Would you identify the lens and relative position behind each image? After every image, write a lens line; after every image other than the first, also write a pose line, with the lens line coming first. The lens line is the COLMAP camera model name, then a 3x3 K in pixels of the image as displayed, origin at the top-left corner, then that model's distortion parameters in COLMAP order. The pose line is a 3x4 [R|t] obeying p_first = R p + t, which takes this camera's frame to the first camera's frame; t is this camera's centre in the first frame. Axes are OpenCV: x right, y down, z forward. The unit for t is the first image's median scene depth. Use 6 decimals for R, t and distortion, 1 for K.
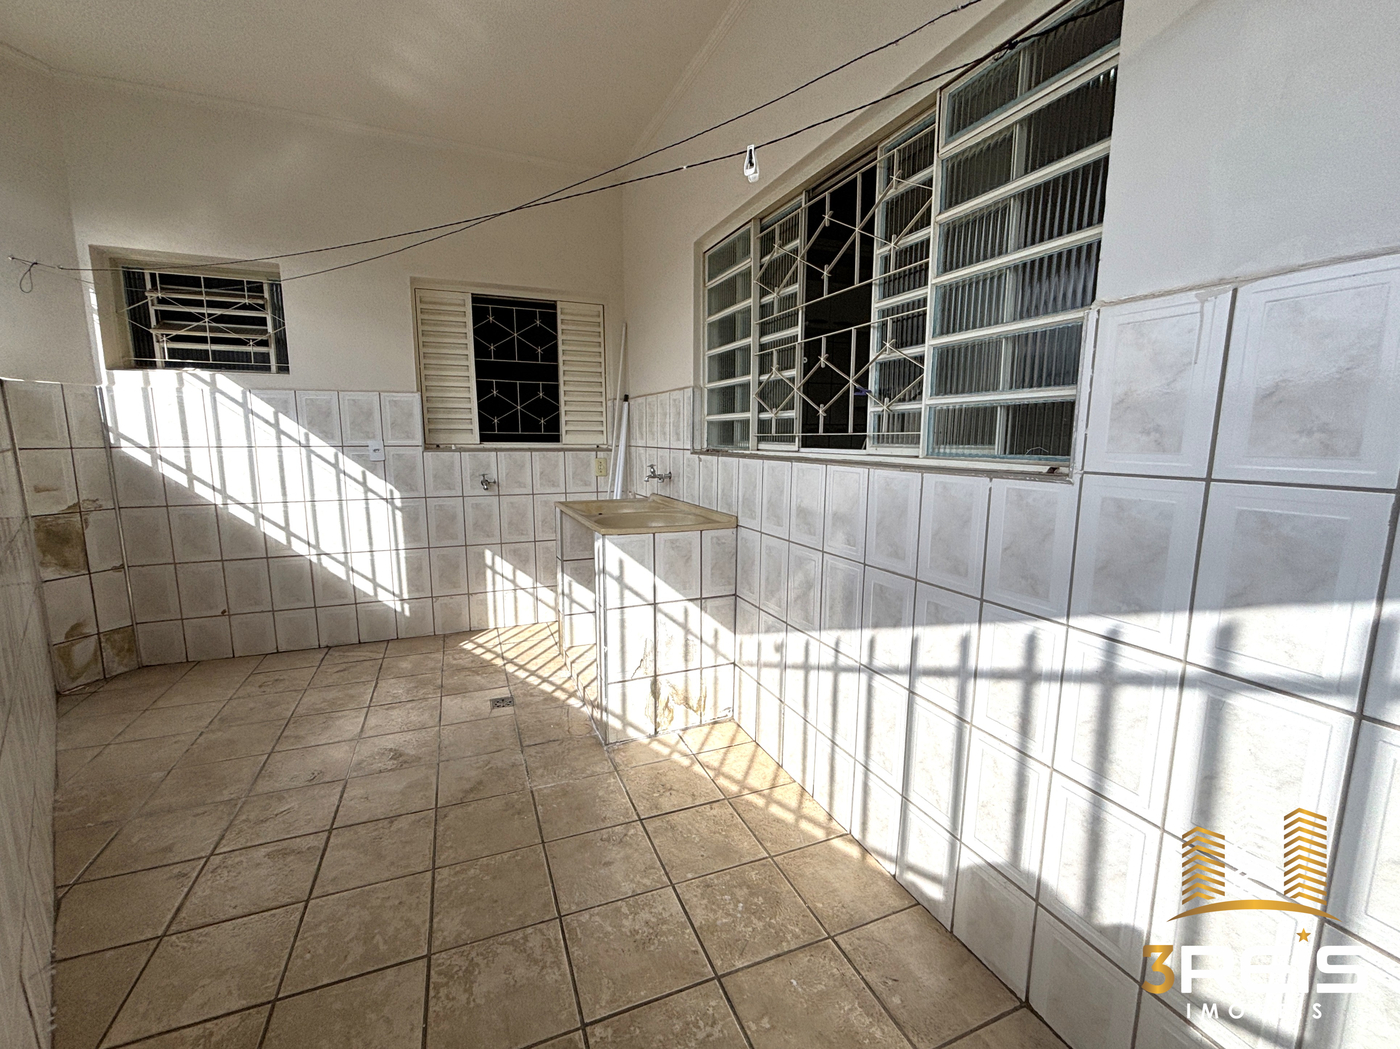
lens RADIAL K [[567.6, 0, 690.0], [0, 567.6, 525.3], [0, 0, 1]] dist [-0.006192, 0.000299]
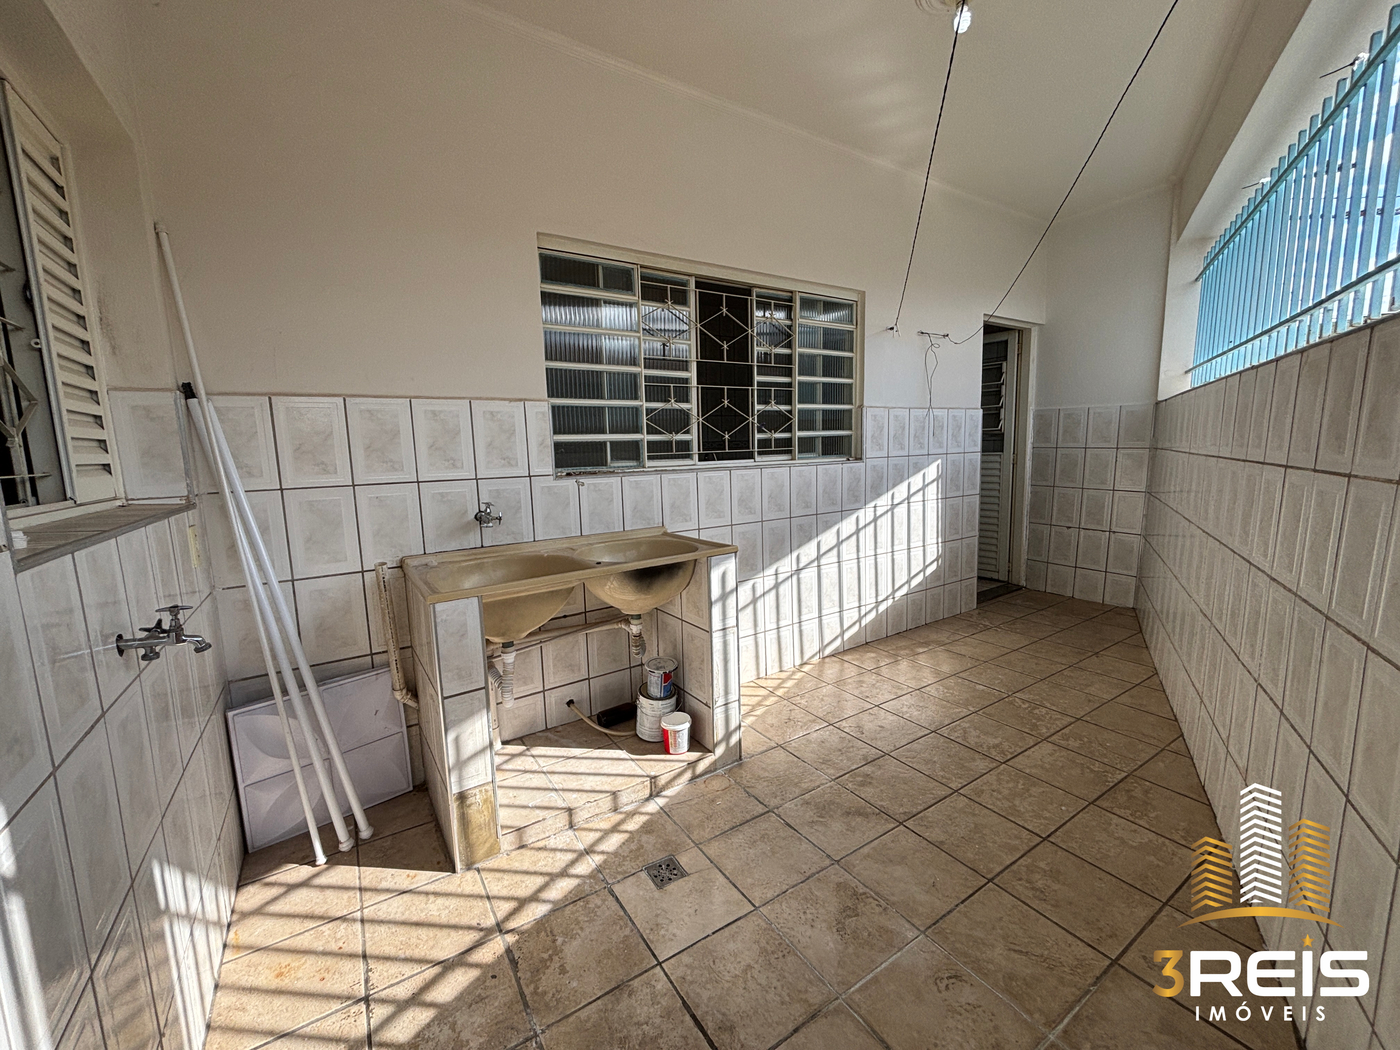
lens RADIAL K [[567.6, 0, 690.0], [0, 567.6, 525.8], [0, 0, 1]] dist [-0.006192, 0.000299]
pose [[-0.176653, -0.127266, 0.976011, -1.271368], [0.180064, 0.970693, 0.159163, -0.229769], [-0.967662, 0.203861, -0.148560, 1.384640]]
